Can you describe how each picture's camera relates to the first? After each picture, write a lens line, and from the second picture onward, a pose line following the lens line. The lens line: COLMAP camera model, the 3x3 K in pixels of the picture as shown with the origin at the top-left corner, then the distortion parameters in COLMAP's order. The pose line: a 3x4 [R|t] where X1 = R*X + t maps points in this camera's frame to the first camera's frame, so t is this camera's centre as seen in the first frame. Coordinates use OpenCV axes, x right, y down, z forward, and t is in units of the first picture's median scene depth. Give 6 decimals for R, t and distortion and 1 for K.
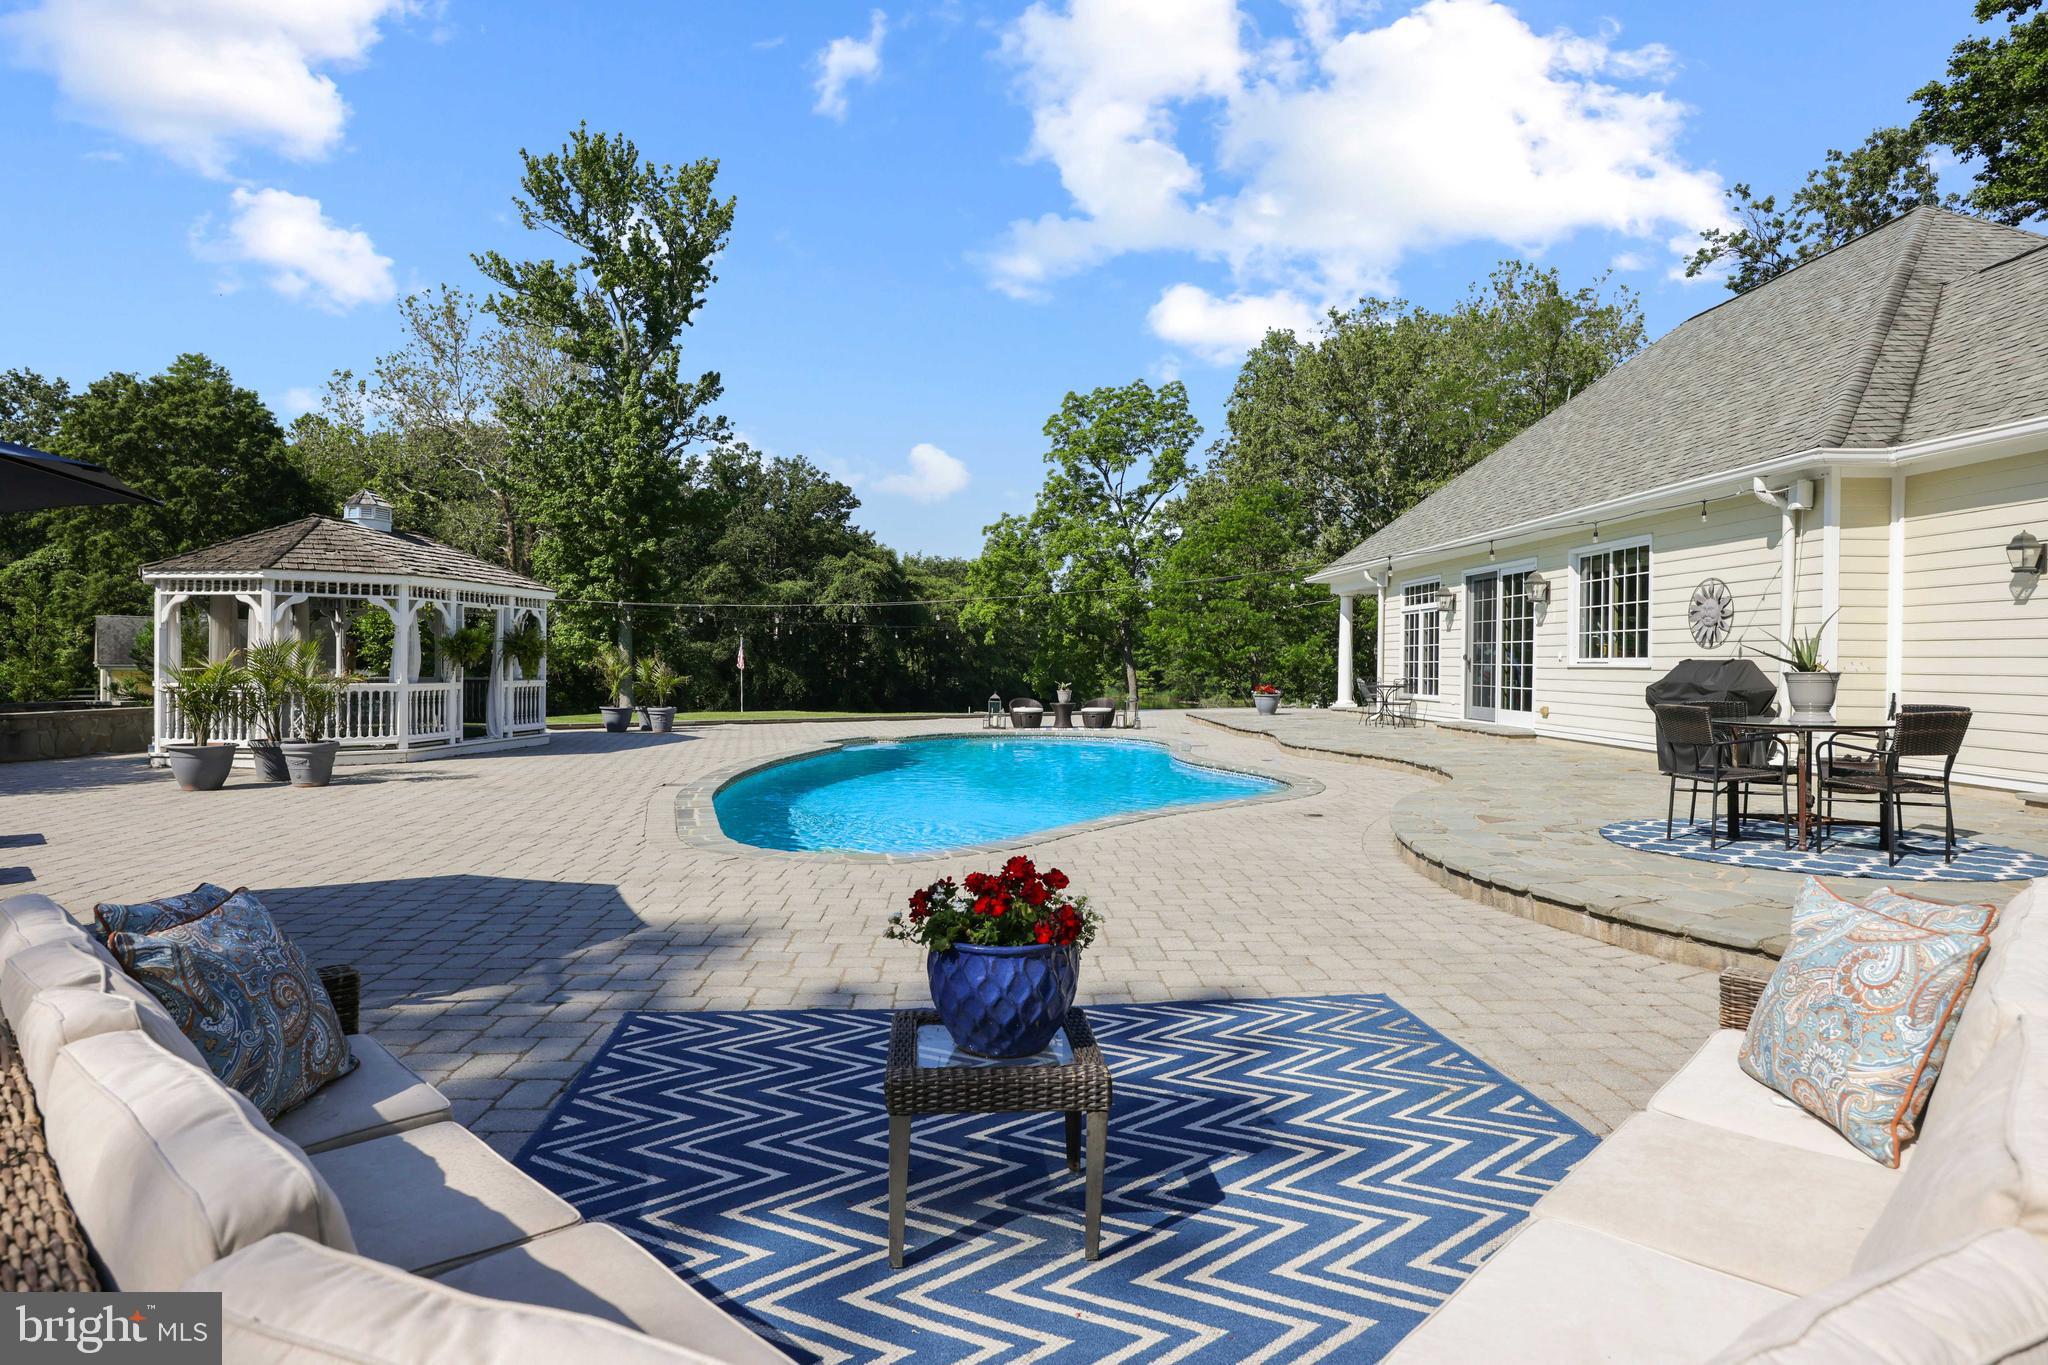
lens RADIAL K [[1735.8, 0, 1023.2], [0, 1735.8, 685.1], [0, 0, 1]] dist [0.010623, -0.000625]
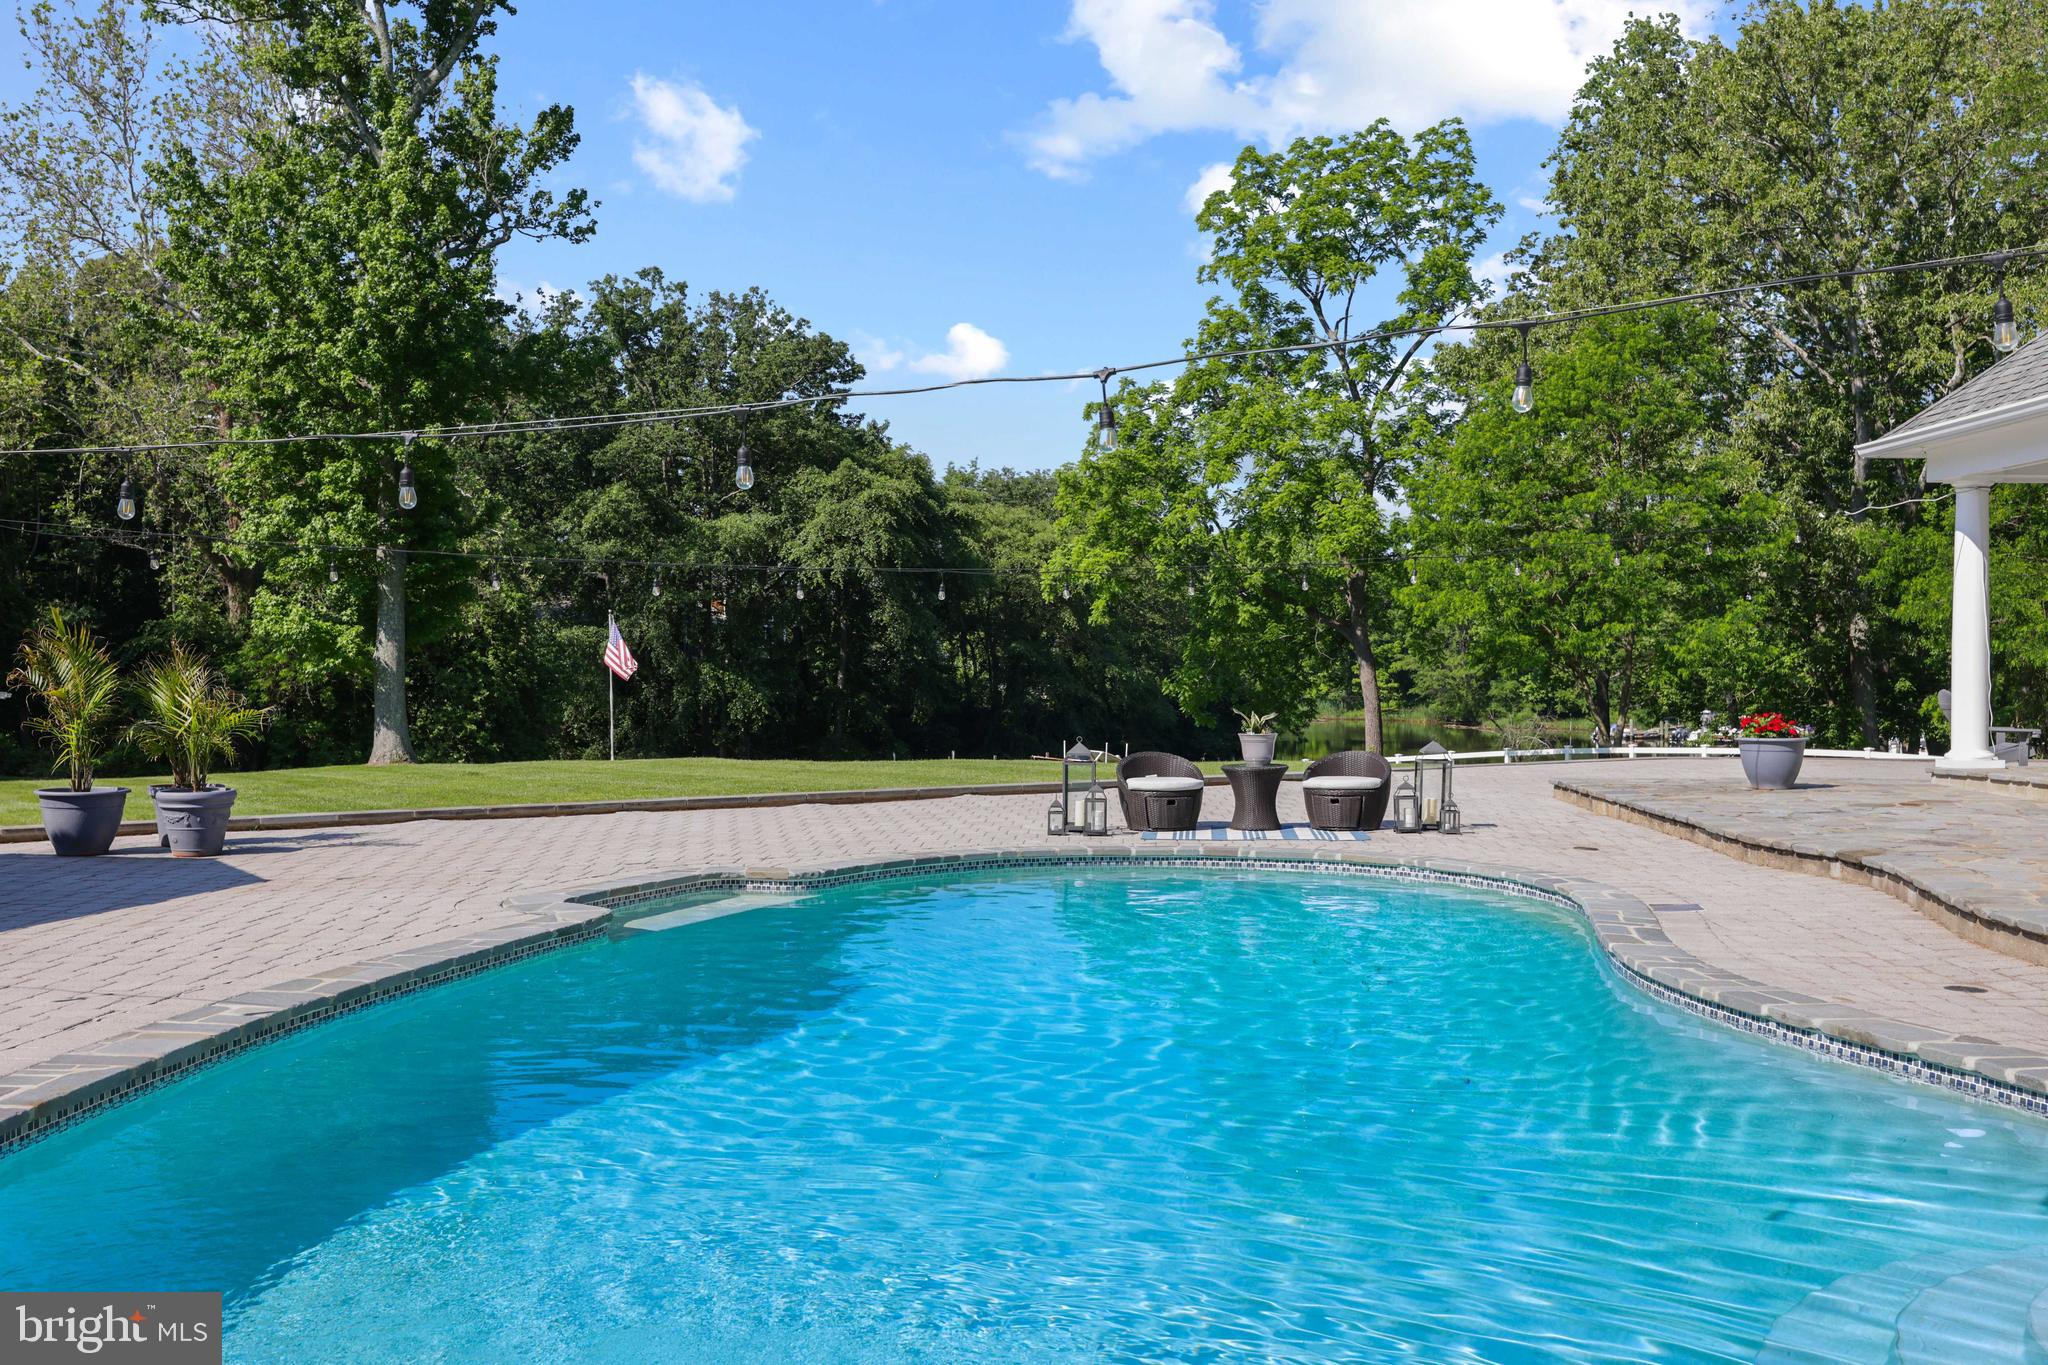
lens RADIAL K [[1735.8, 0, 1026.5], [0, 1735.8, 678.9], [0, 0, 1]] dist [0.010623, -0.000625]
pose [[0.996283, -0.007682, -0.085796, 0.004135], [0.007768, 0.999970, 0.000669, -0.007552], [0.085788, -0.001333, 0.996313, 0.470338]]
